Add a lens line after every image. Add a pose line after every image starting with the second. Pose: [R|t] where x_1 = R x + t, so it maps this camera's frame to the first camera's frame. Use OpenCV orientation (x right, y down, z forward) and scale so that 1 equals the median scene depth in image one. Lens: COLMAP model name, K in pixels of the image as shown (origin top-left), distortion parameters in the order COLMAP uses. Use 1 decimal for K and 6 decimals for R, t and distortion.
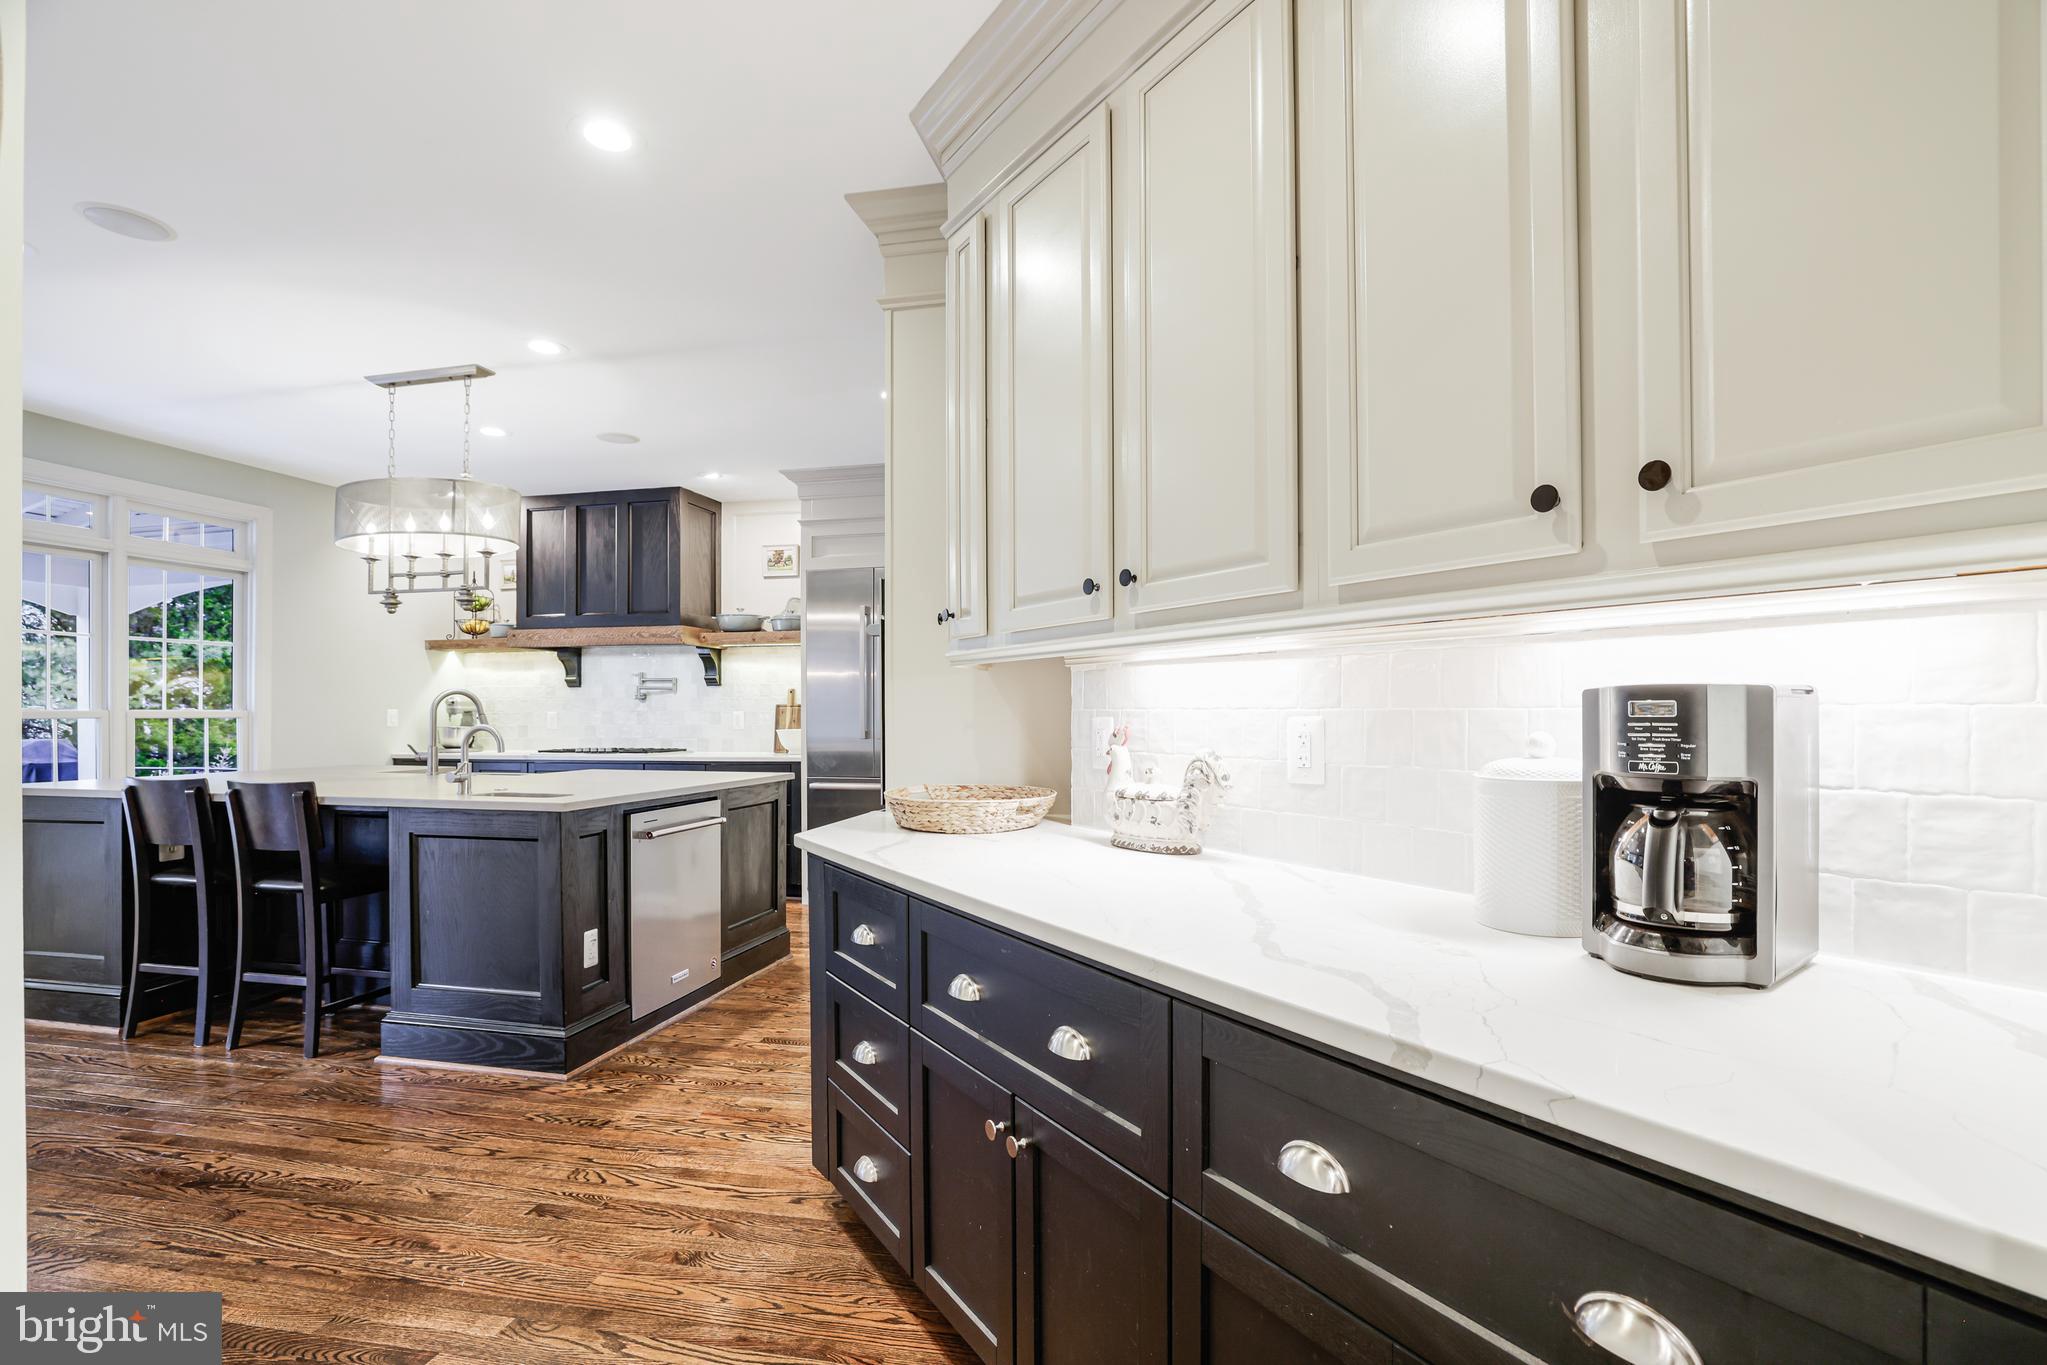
lens RADIAL K [[914.0, 0, 1032.4], [0, 914.0, 714.8], [0, 0, 1]] dist [-0.039350, 0.016426]
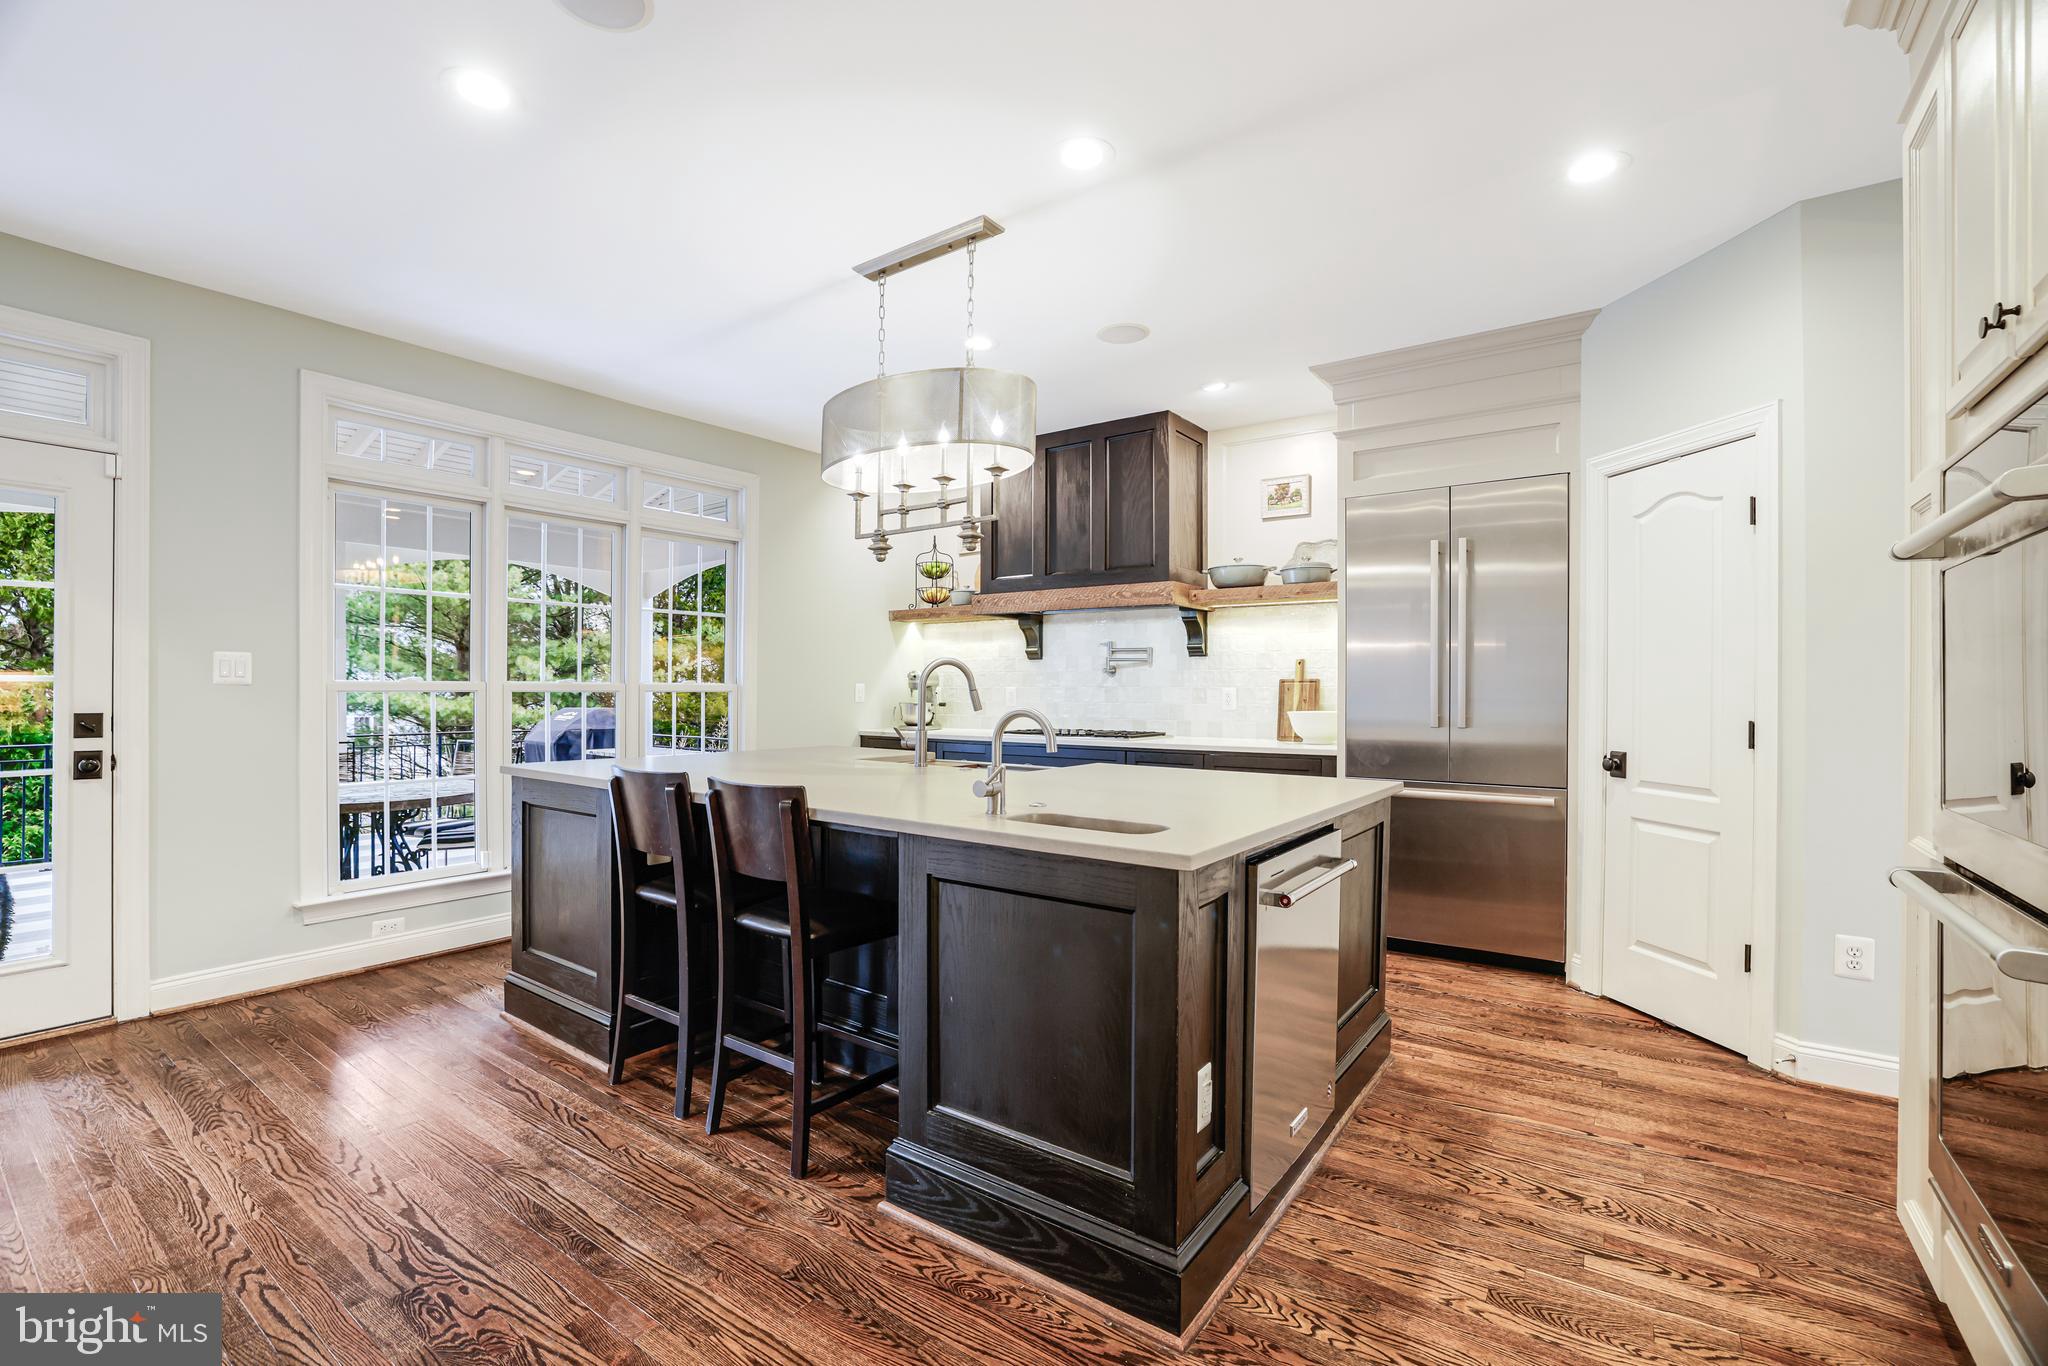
lens RADIAL K [[883.2, 0, 1017.2], [0, 883.2, 690.1], [0, 0, 1]] dist [-0.041870, 0.012402]
pose [[0.914174, 0.006136, -0.405275, -0.290842], [-0.006649, 0.999978, 0.000140, -0.000965], [0.405267, 0.002566, 0.914195, 0.344293]]
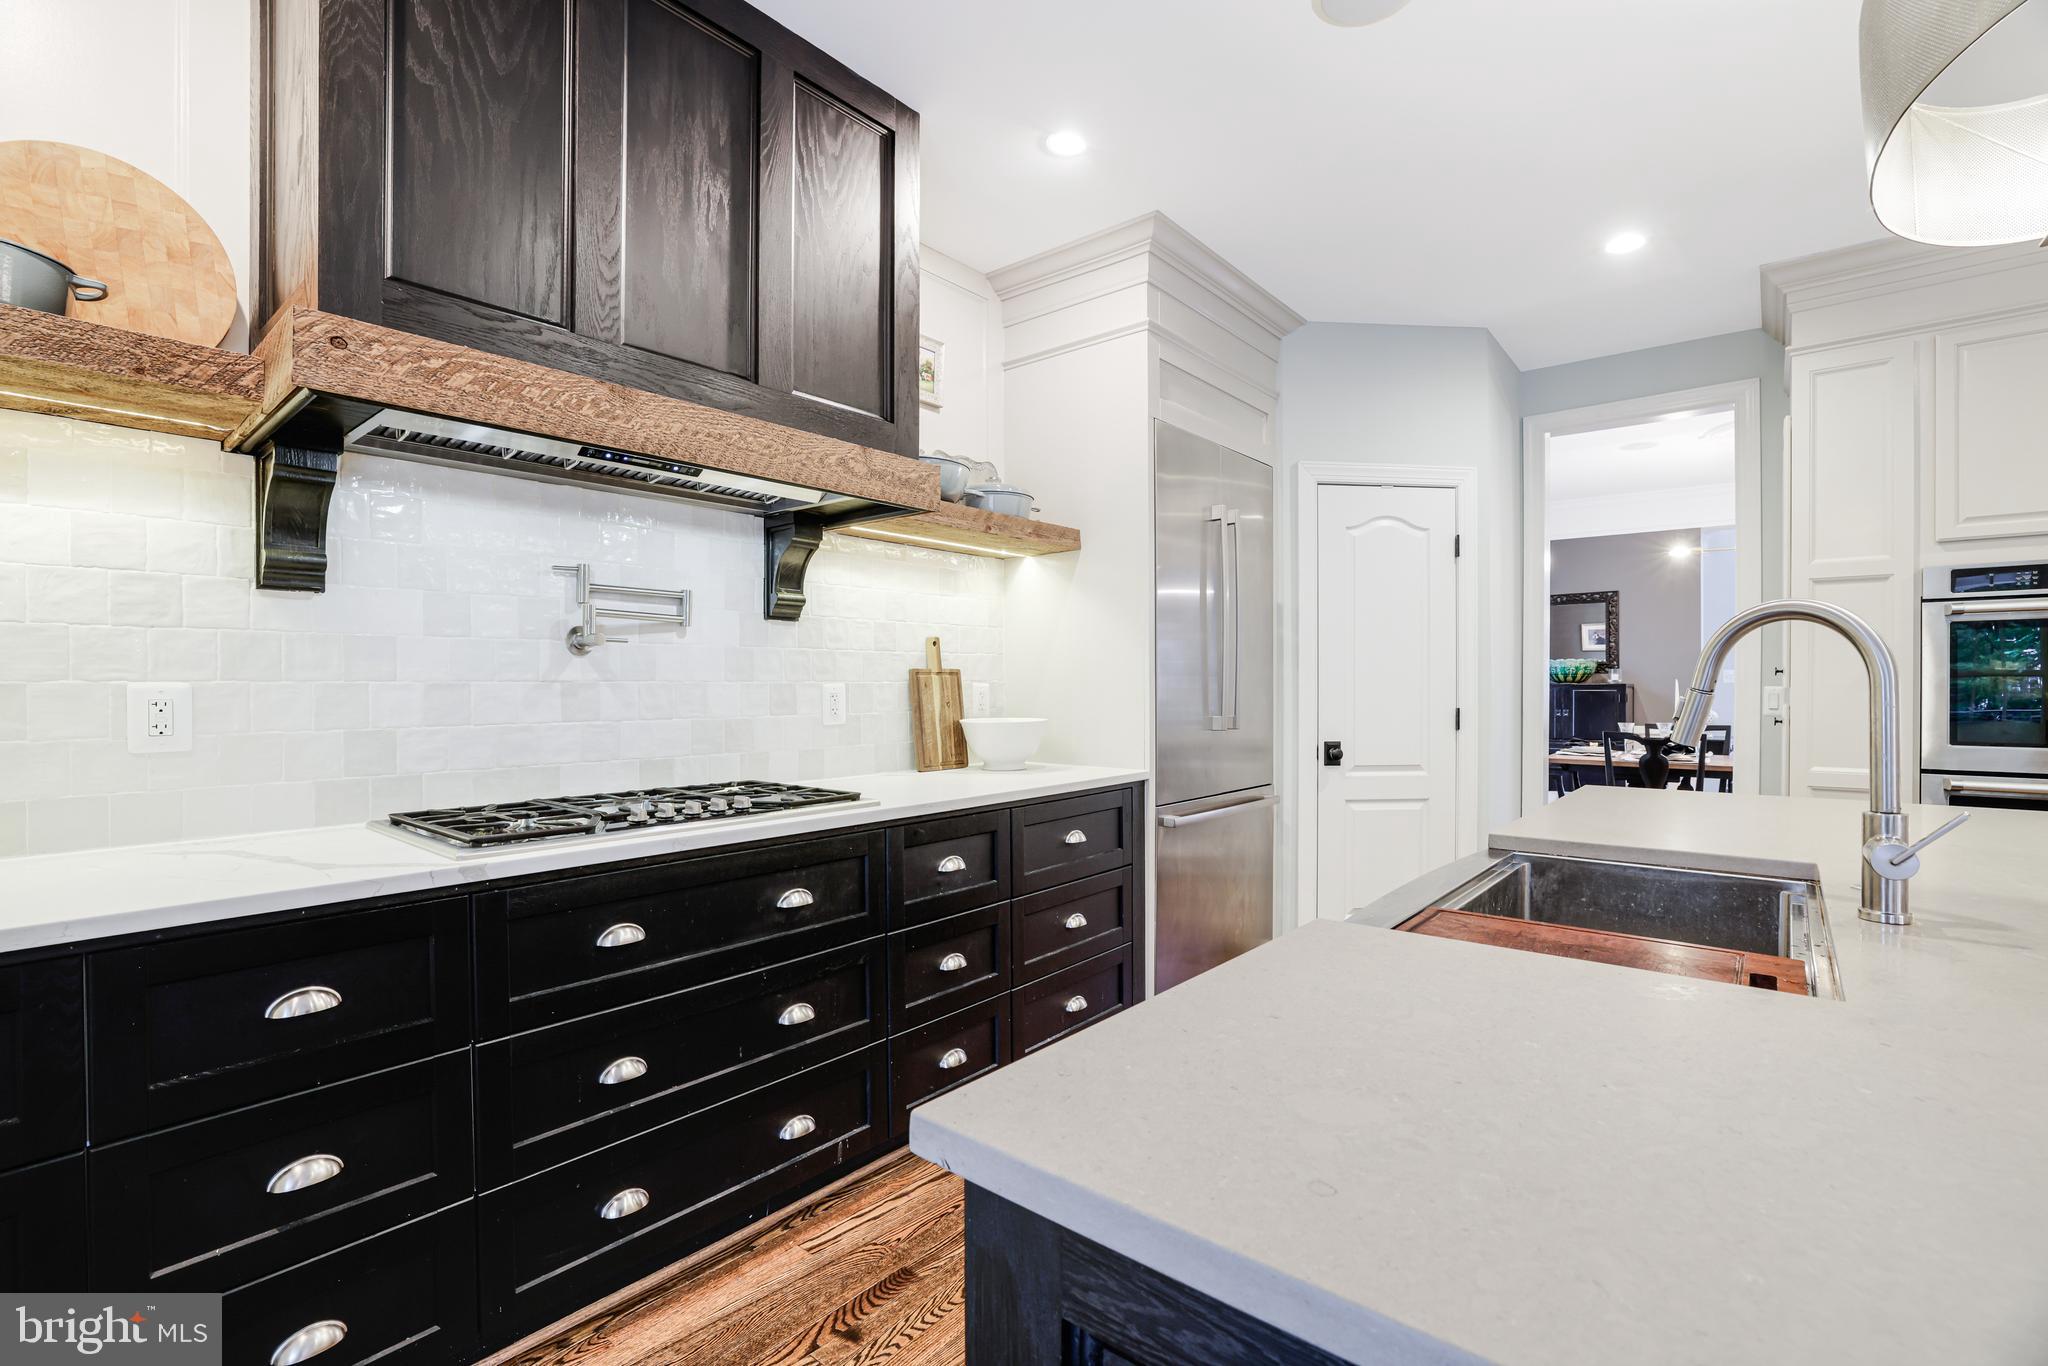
lens RADIAL K [[914.0, 0, 1022.5], [0, 914.0, 692.9], [0, 0, 1]] dist [-0.031905, 0.006960]
pose [[0.470665, -0.006203, 0.882290, -1.078507], [0.002940, 0.999981, 0.005462, -0.001940], [-0.882307, 0.000023, 0.470674, 1.172487]]
